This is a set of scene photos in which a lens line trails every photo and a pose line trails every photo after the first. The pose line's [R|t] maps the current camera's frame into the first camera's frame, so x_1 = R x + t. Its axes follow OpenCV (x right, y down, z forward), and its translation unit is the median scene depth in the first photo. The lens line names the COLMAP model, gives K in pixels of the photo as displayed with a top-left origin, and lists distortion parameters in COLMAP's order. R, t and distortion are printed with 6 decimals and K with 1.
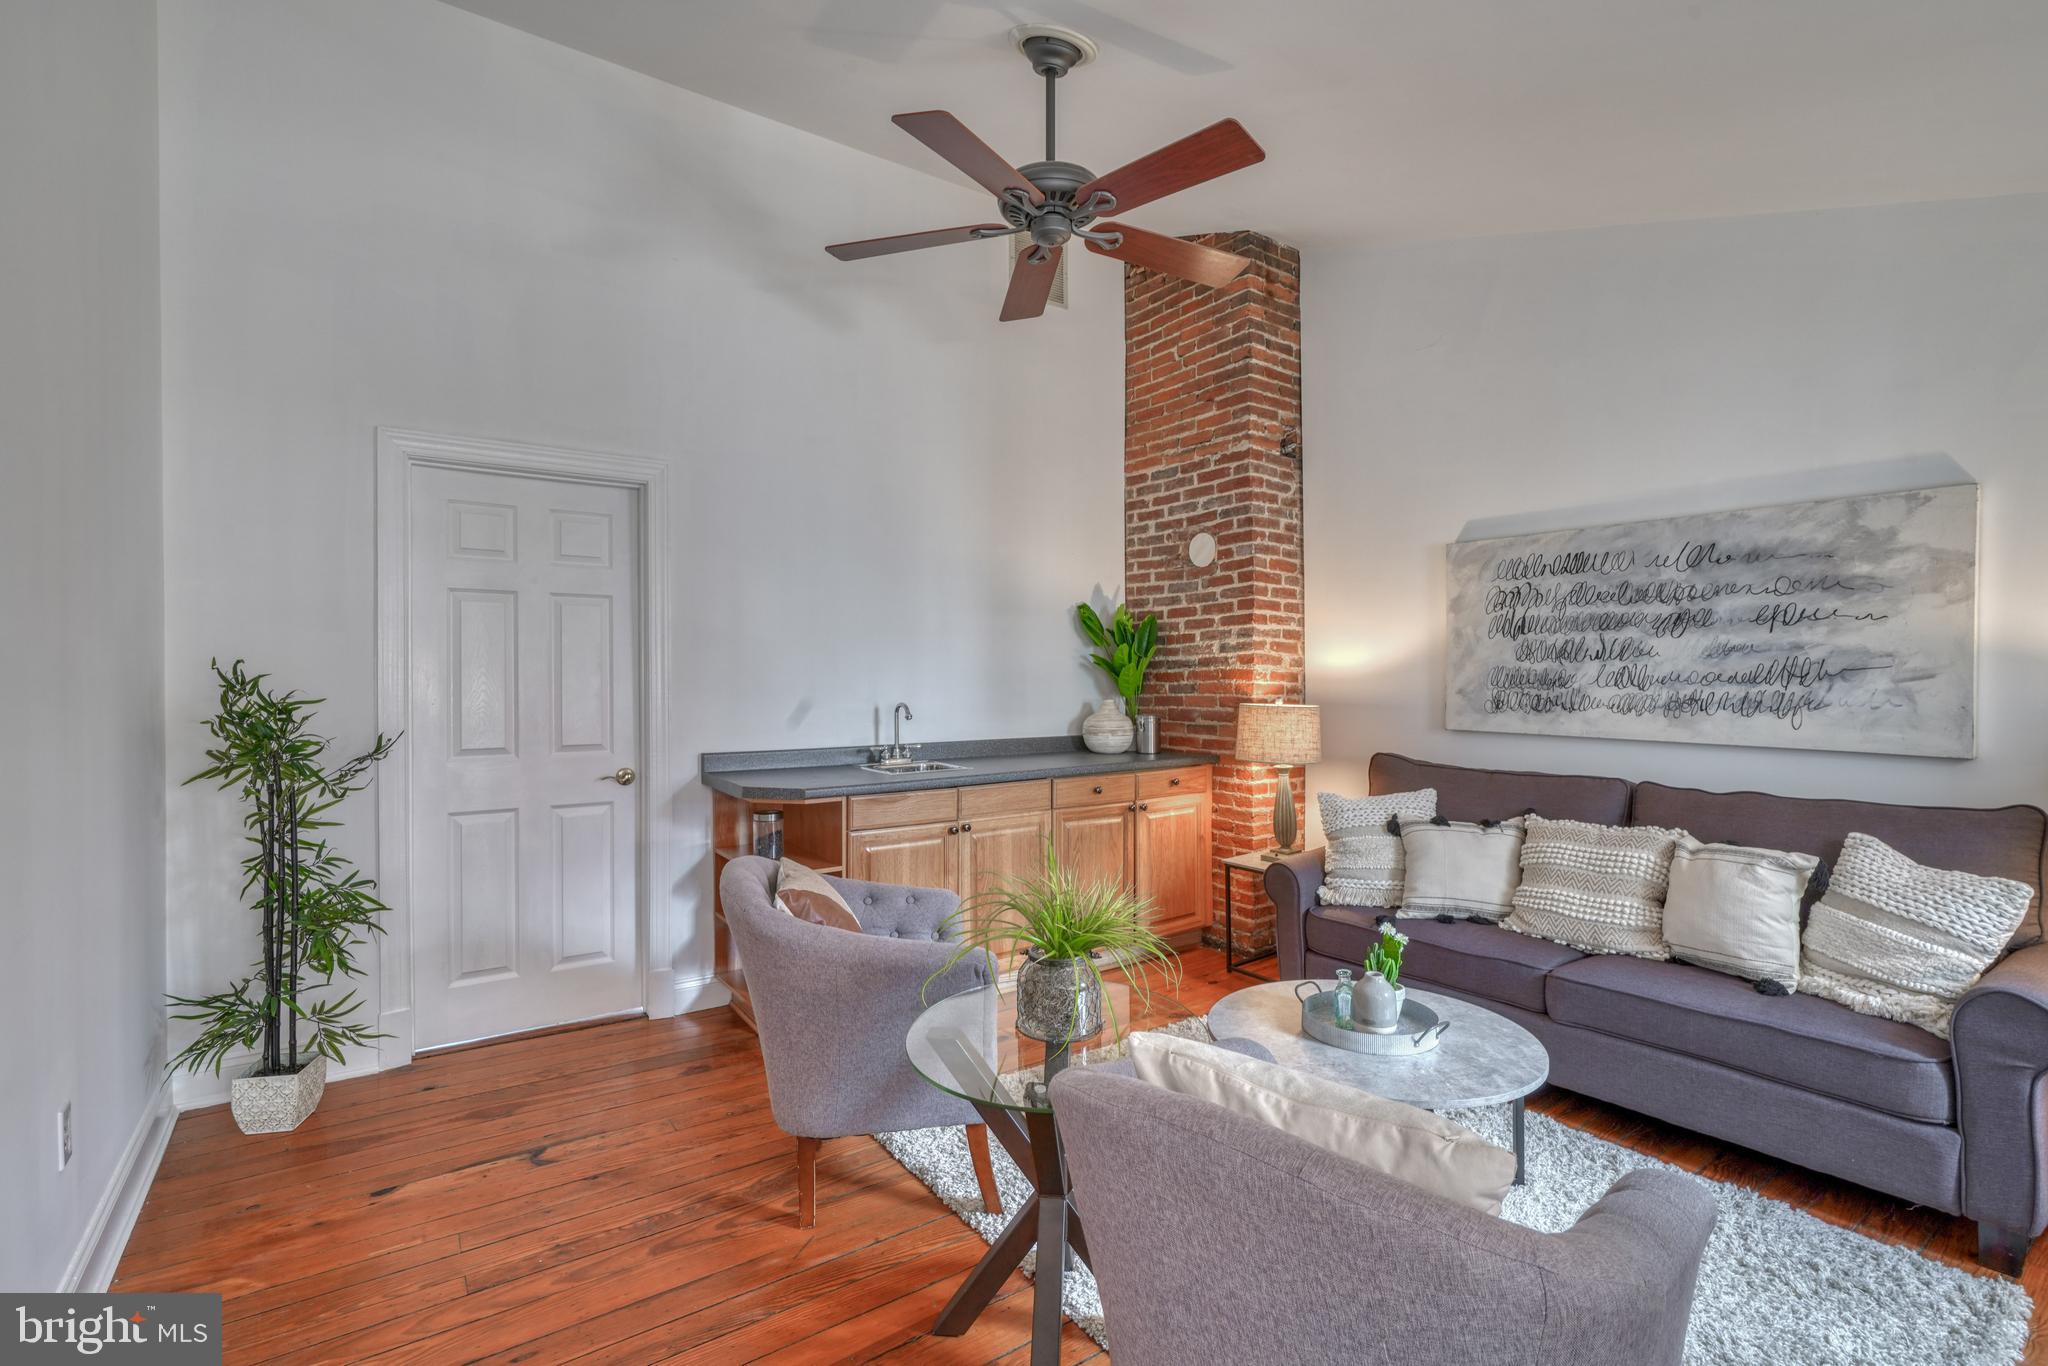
lens RADIAL K [[911.6, 0, 1024.0], [0, 911.6, 683.0], [0, 0, 1]] dist [-0.013629, 0.008530]
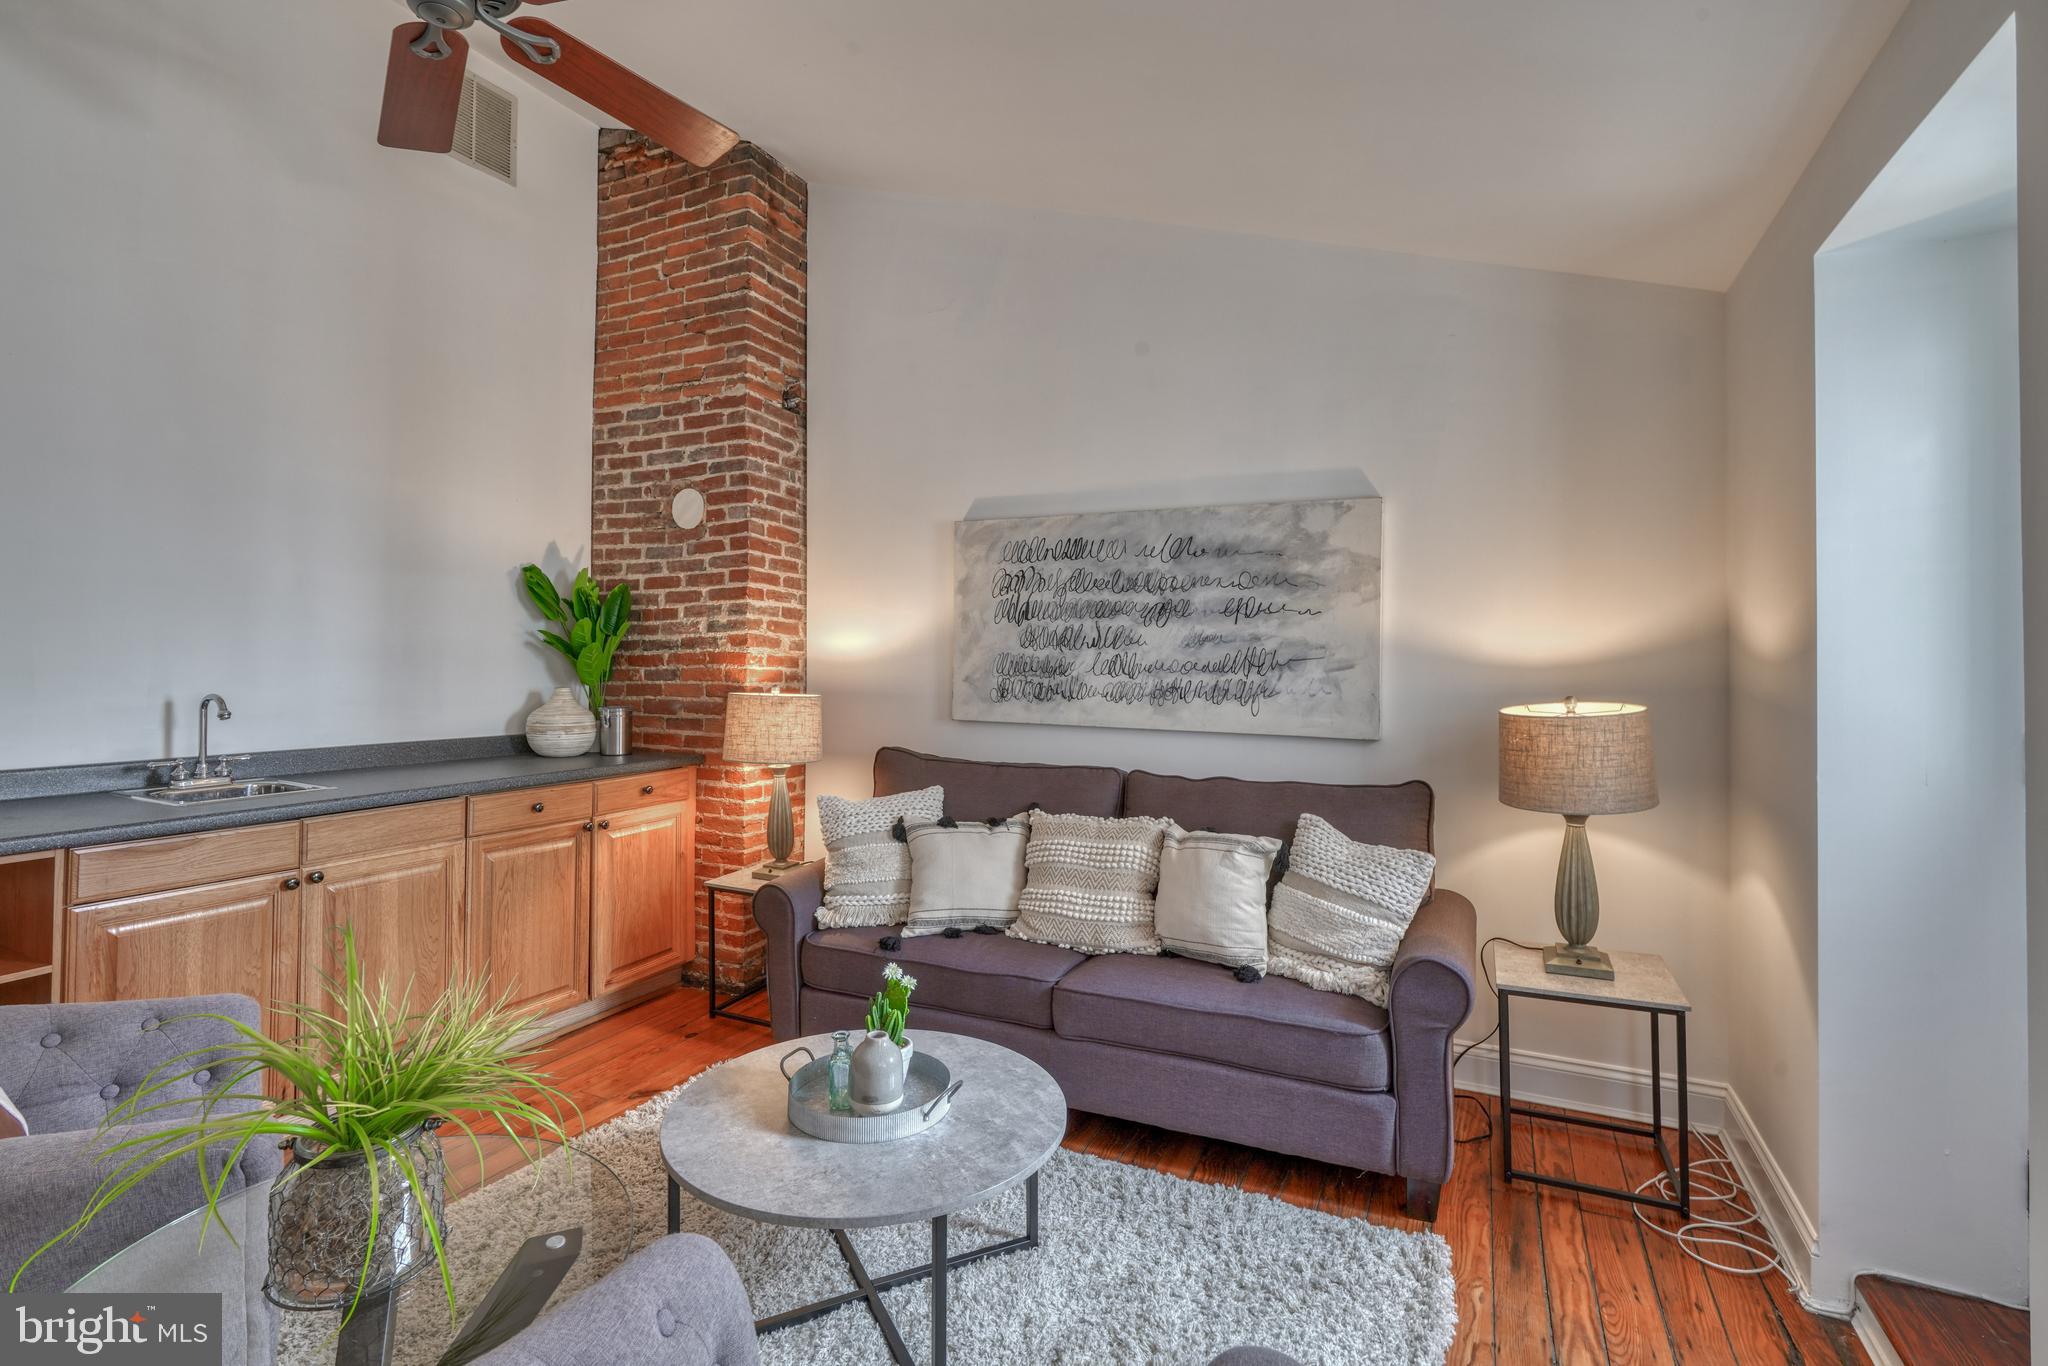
lens RADIAL K [[935.0, 0, 999.2], [0, 935.0, 649.5], [0, 0, 1]] dist [-0.013411, 0.005916]
pose [[0.880575, 0.017031, 0.473600, 0.057059], [-0.007354, 0.999725, -0.022278, 0.000001], [-0.473849, 0.016135, 0.880458, 0.147549]]
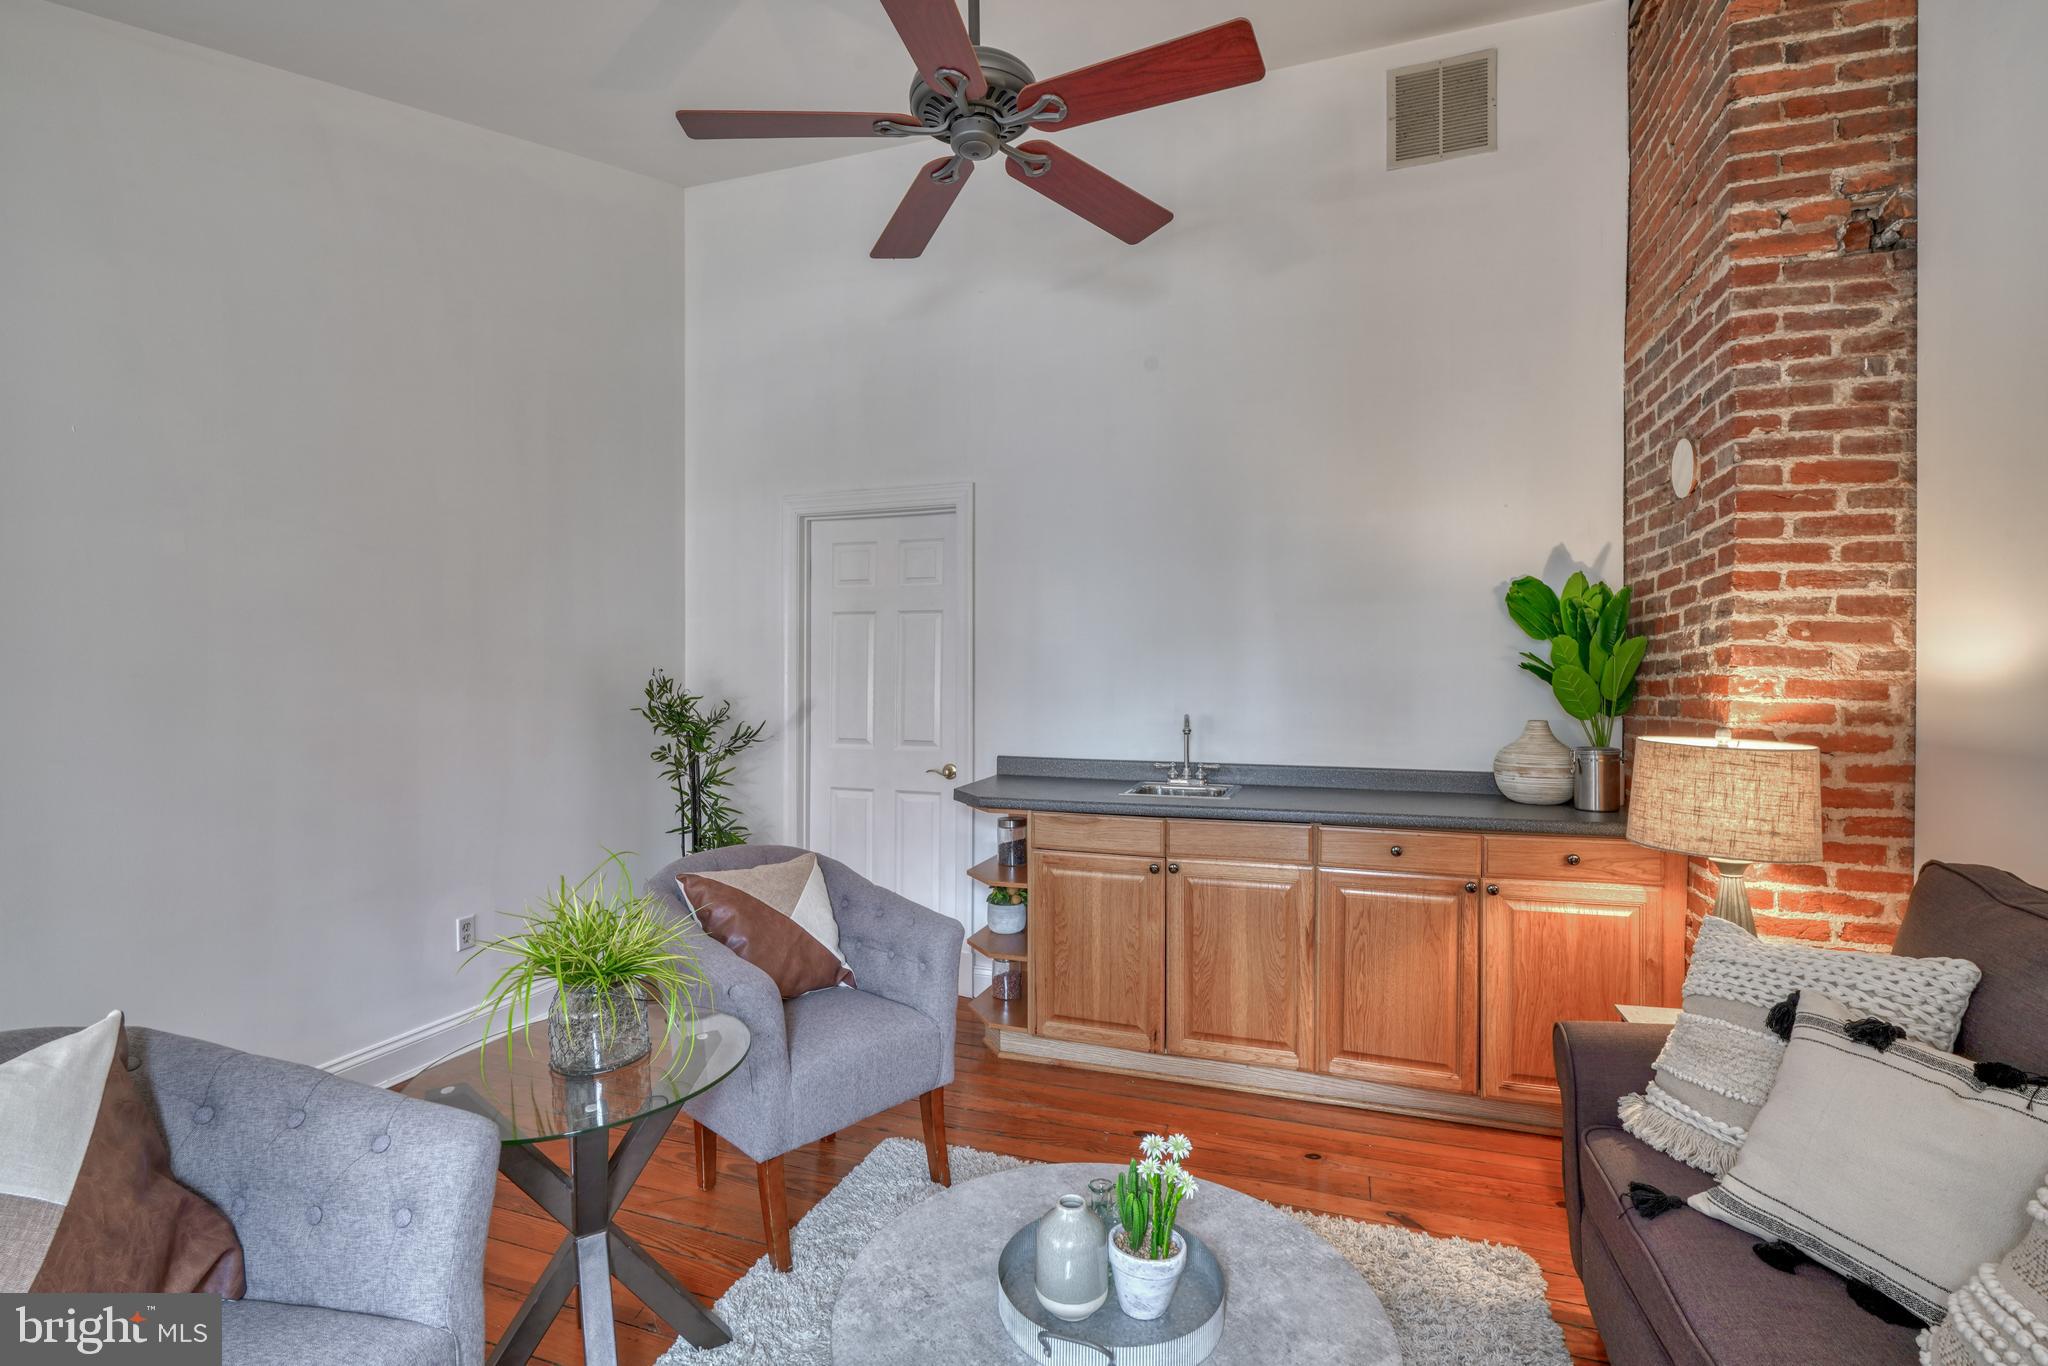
lens RADIAL K [[932.9, 0, 1032.3], [0, 932.9, 692.1], [0, 0, 1]] dist [-0.014296, 0.005879]
pose [[0.586438, 0.013902, -0.809874, 0.562062], [-0.012730, 0.999887, 0.007946, -0.004894], [0.809894, 0.005650, 0.586549, 0.420124]]
